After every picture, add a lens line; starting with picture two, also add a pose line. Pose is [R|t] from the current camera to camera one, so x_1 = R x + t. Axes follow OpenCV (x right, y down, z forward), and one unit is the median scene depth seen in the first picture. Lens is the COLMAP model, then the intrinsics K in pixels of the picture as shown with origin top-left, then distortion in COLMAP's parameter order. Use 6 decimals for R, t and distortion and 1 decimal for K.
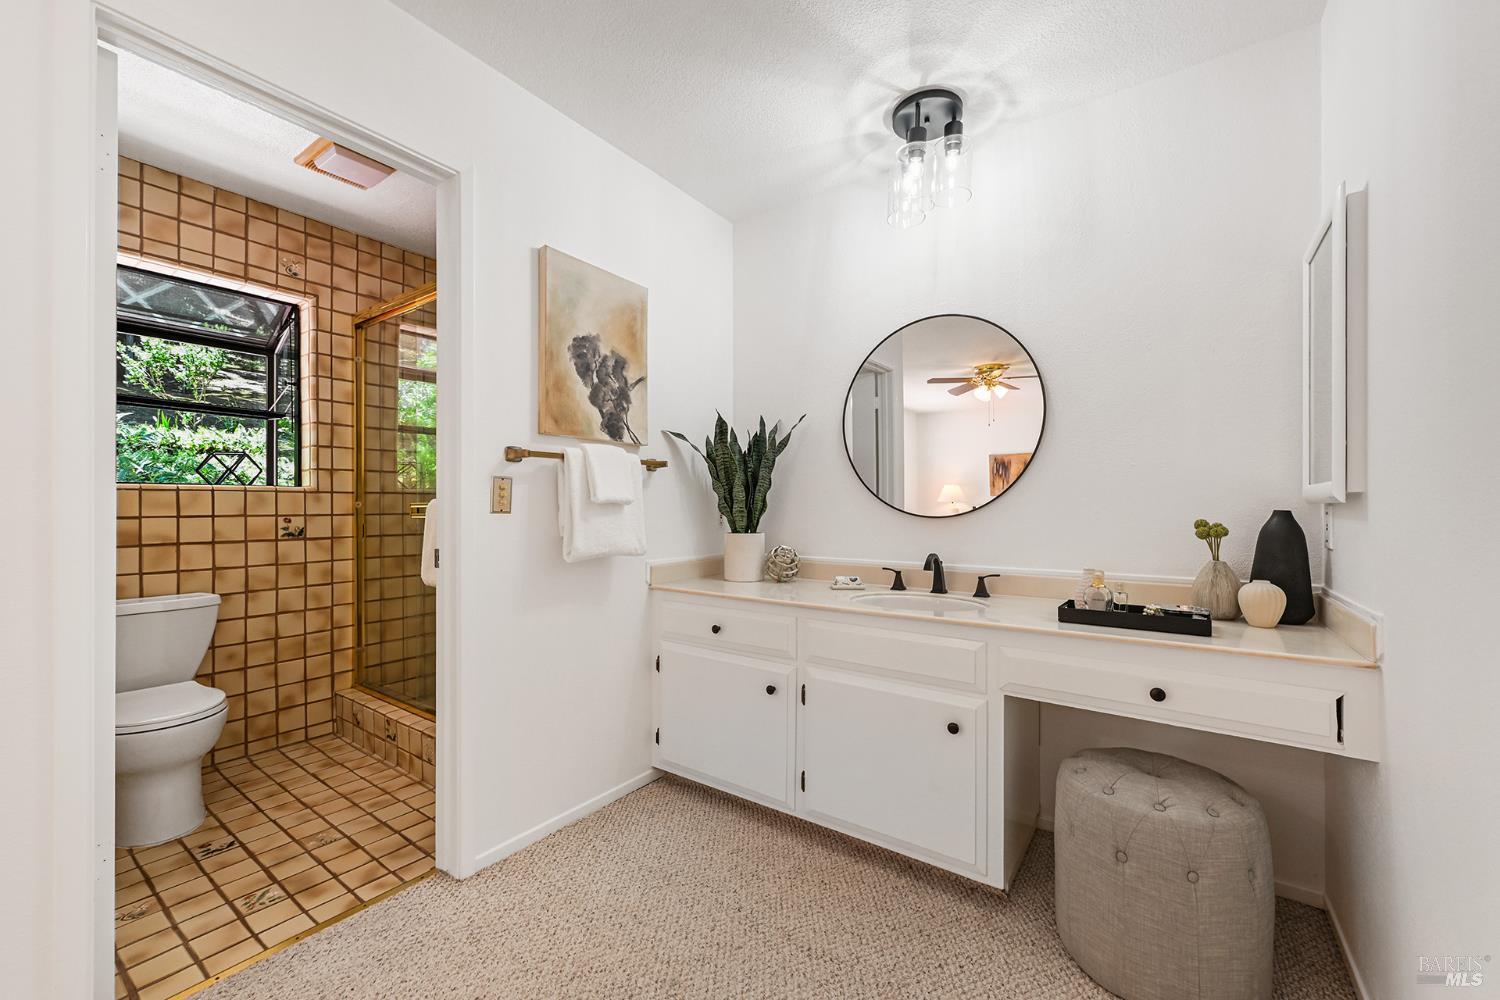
lens RADIAL K [[602.1, 0, 743.0], [0, 602.1, 505.7], [0, 0, 1]] dist [0.001414, 0.000377]
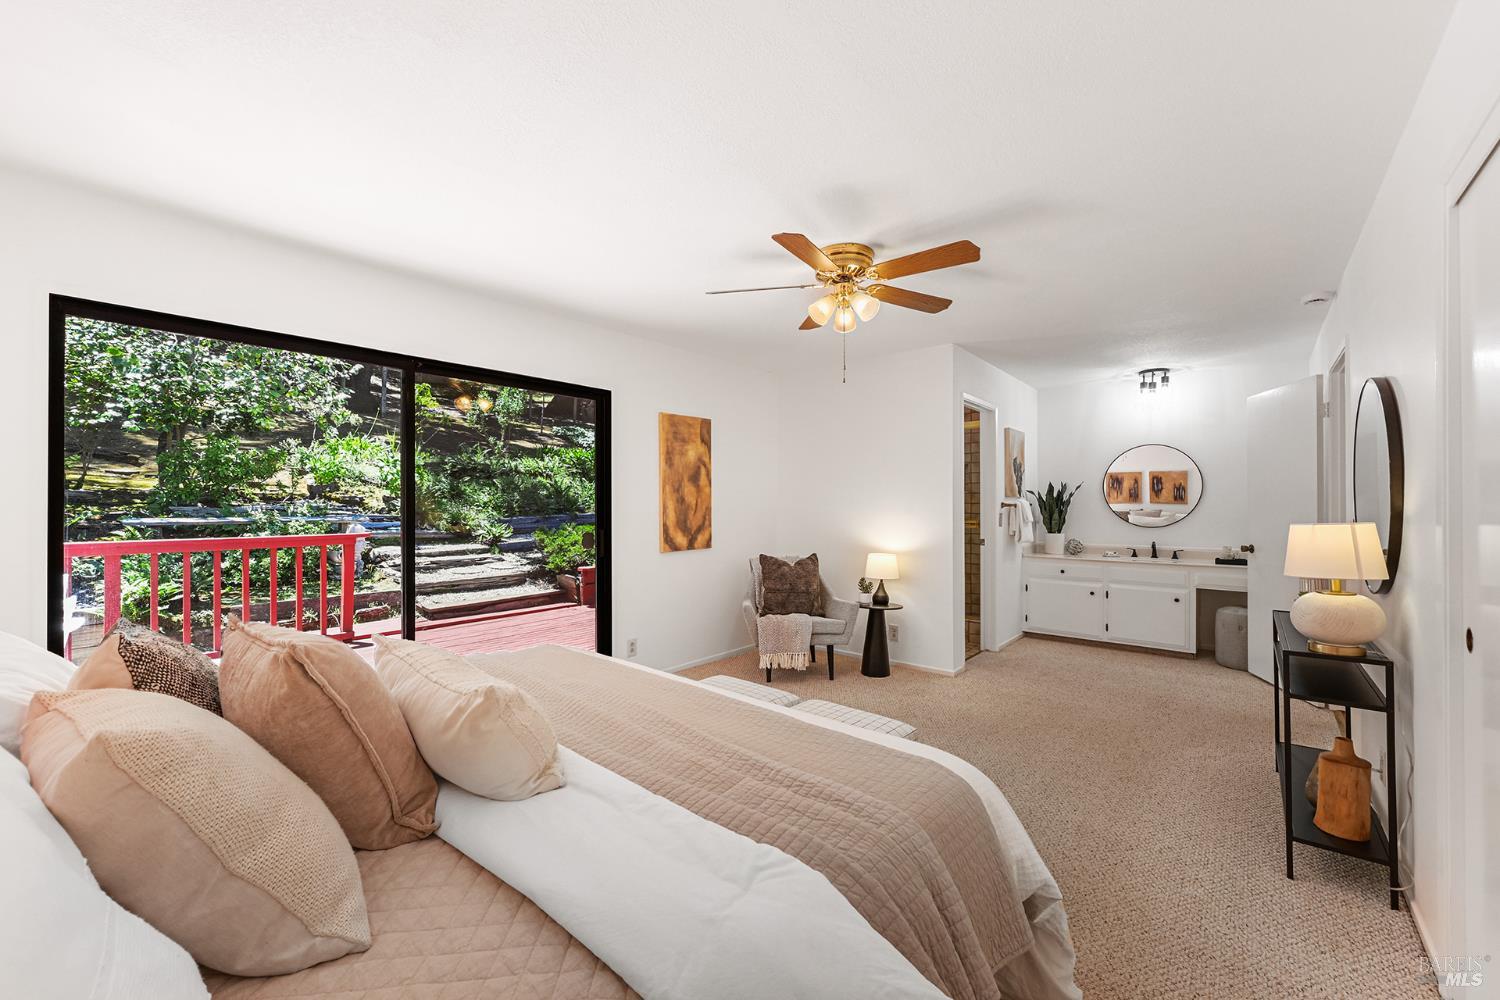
lens RADIAL K [[602.1, 0, 743.0], [0, 602.1, 505.7], [0, 0, 1]] dist [0.001414, 0.000377]
pose [[0.997578, -0.000657, -0.069555, -1.757072], [0.000928, 0.999992, 0.003868, -0.119660], [0.069551, -0.003923, 0.997571, -2.348662]]
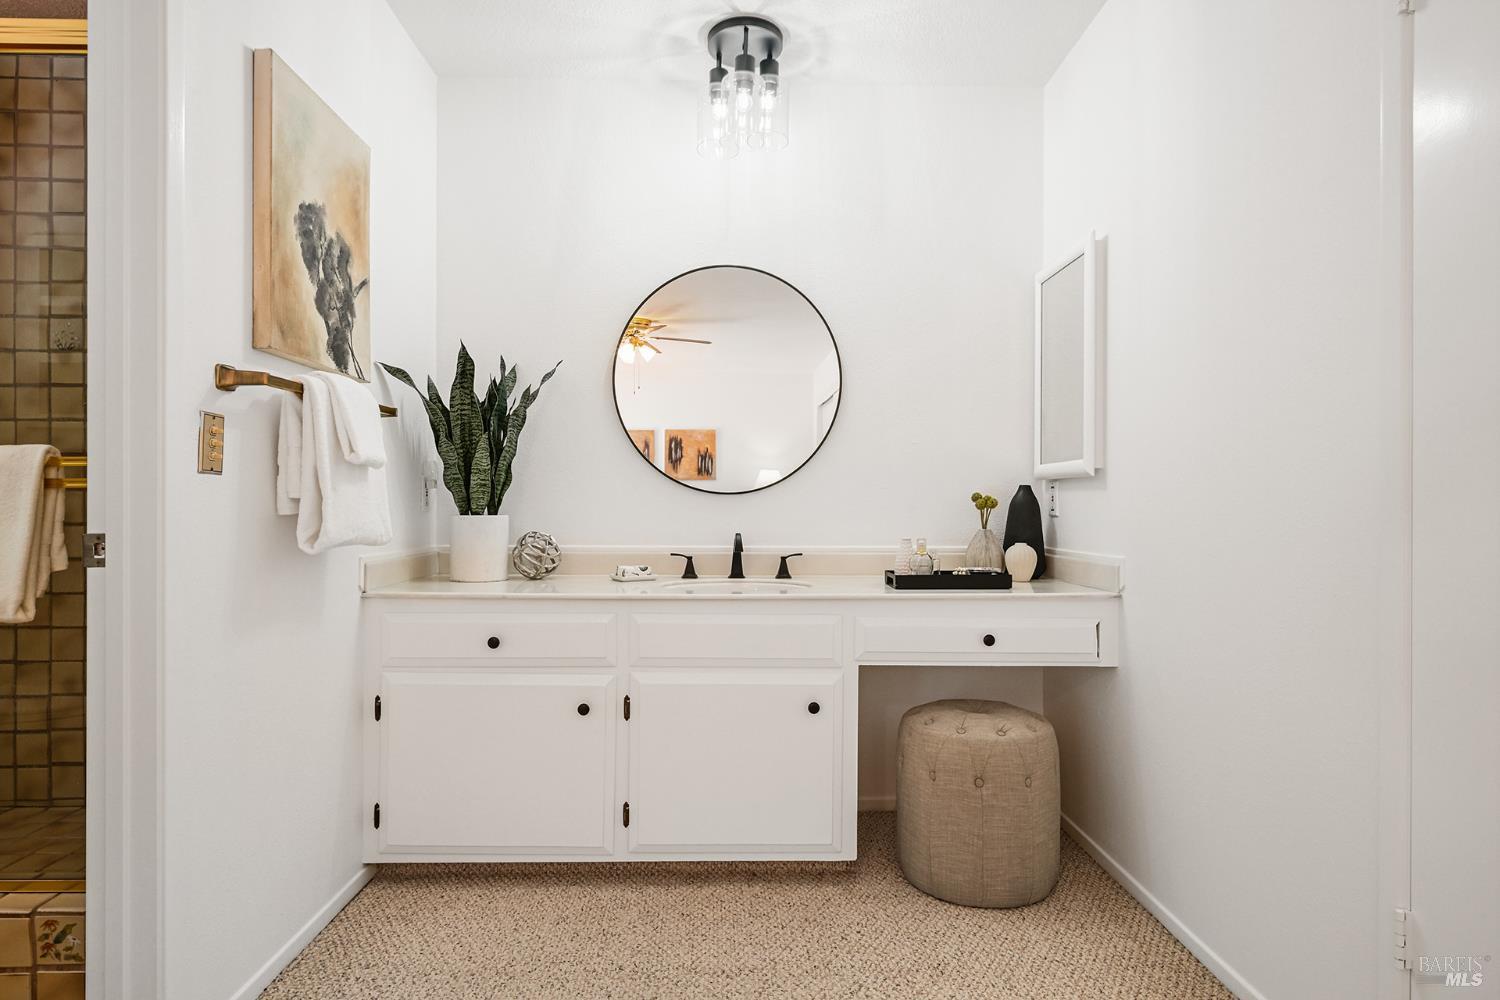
lens RADIAL K [[842.3, 0, 750.6], [0, 842.3, 503.7], [0, 0, 1]] dist [-0.001903, 0.000276]
pose [[0.794621, 0.002856, 0.607099, -0.609445], [-0.005019, 0.999986, 0.001864, 0.048001], [-0.607085, -0.004528, 0.794624, -0.000883]]
